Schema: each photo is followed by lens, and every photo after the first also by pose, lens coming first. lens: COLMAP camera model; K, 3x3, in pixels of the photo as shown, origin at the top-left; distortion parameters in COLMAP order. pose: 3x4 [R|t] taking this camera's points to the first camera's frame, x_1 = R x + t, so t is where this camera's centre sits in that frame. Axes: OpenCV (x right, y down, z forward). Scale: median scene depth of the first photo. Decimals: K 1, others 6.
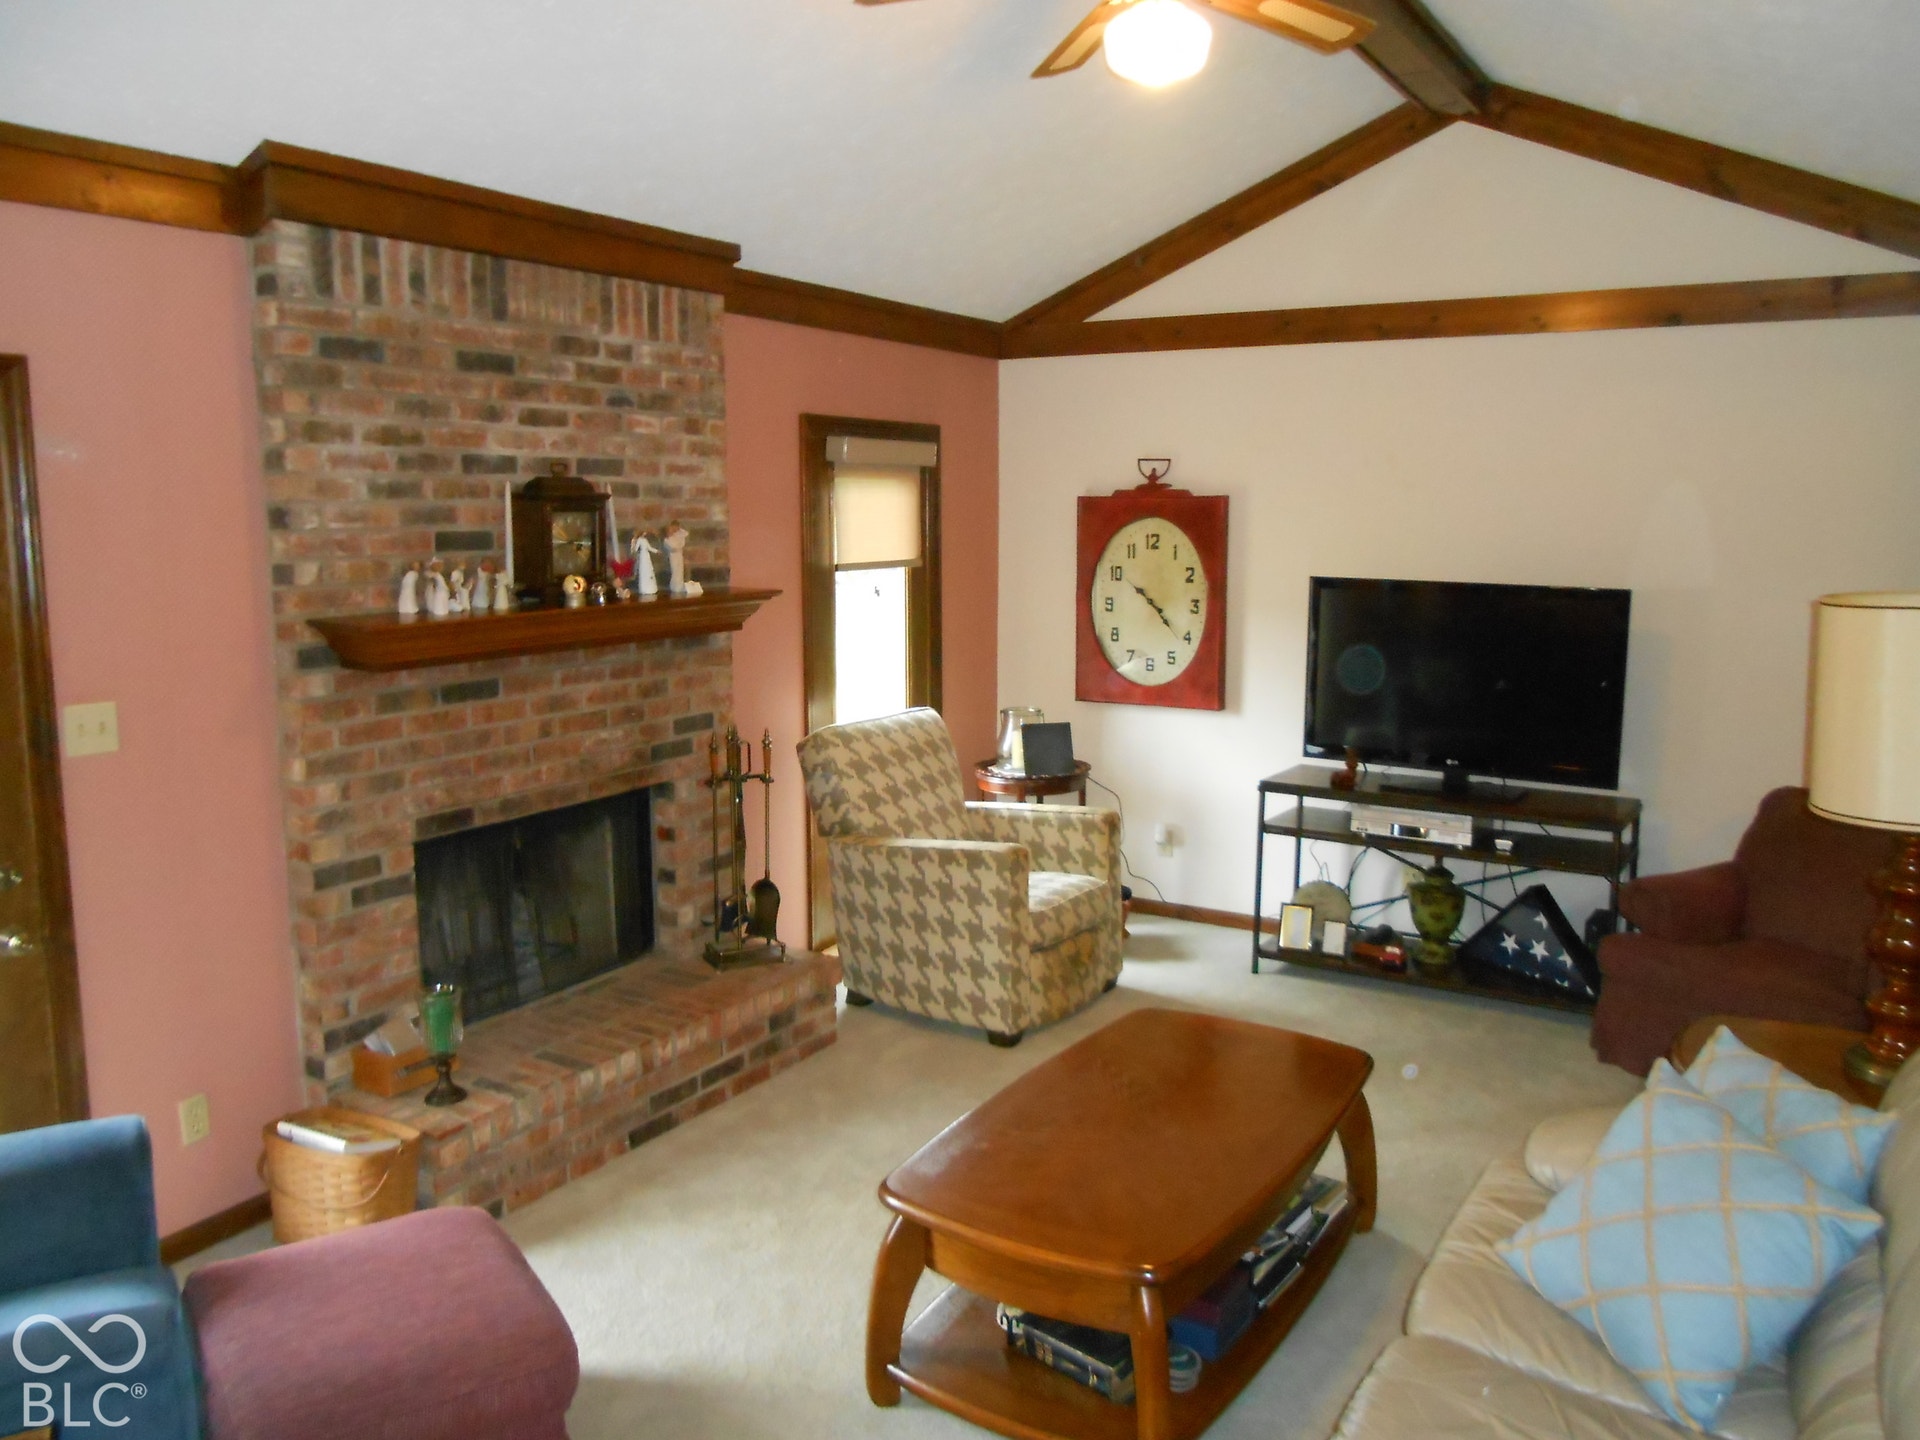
lens RADIAL K [[1487.0, 0, 908.2], [0, 1487.0, 721.9], [0, 0, 1]] dist [-0.046344, 0.035648]
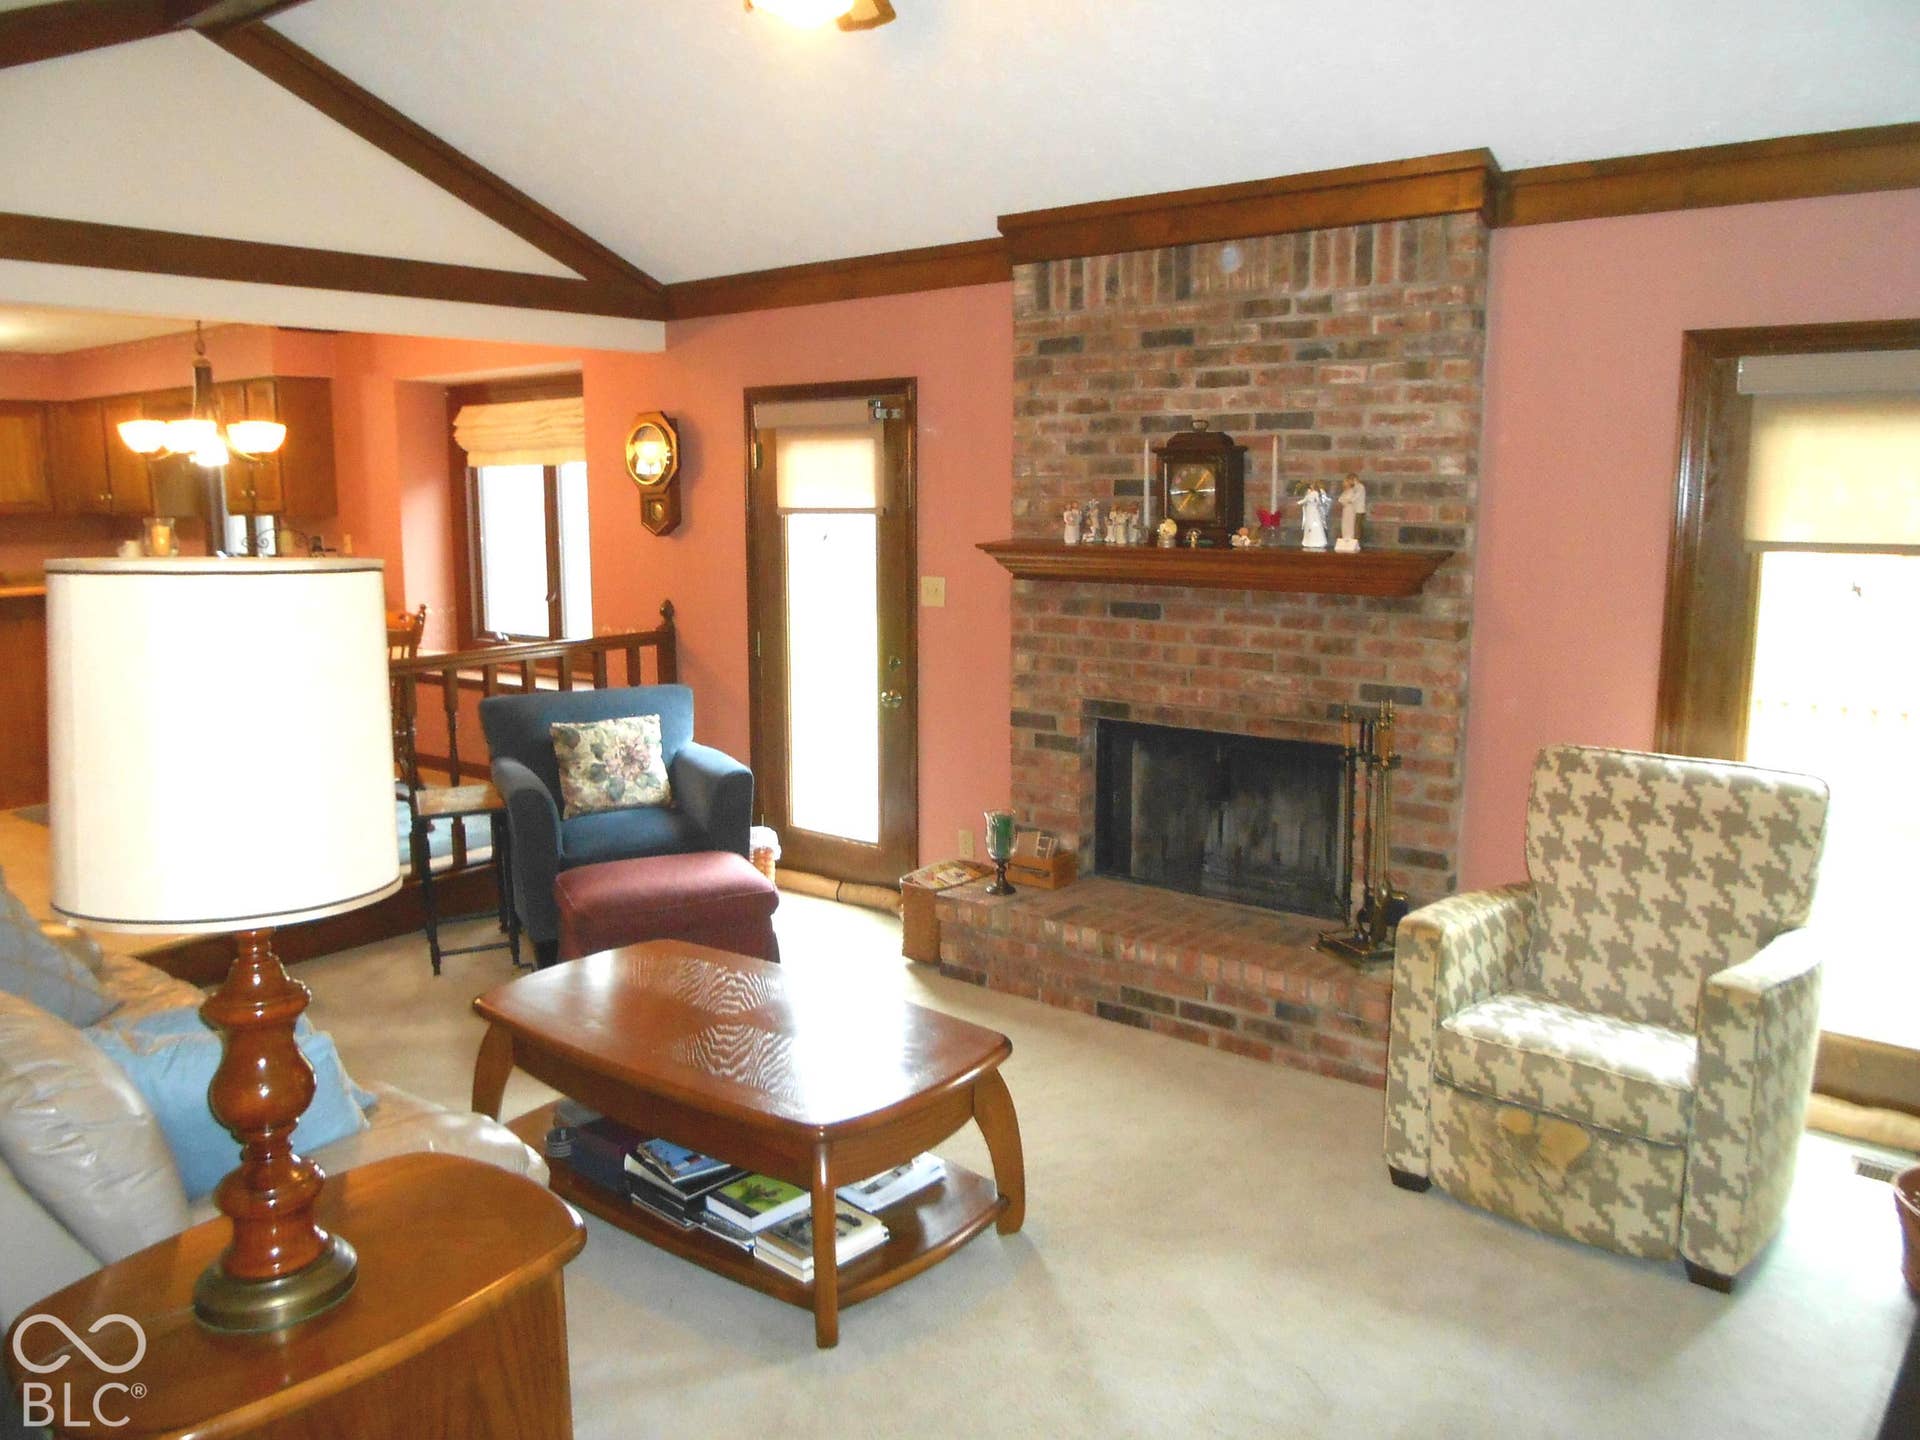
lens RADIAL K [[1487.0, 0, 966.2], [0, 1487.0, 710.6], [0, 0, 1]] dist [-0.046344, 0.035648]
pose [[-0.108585, 0.162274, -0.980753, 0.920479], [-0.136001, 0.974885, 0.176360, -0.134925], [0.984740, 0.152534, -0.083788, 0.955160]]
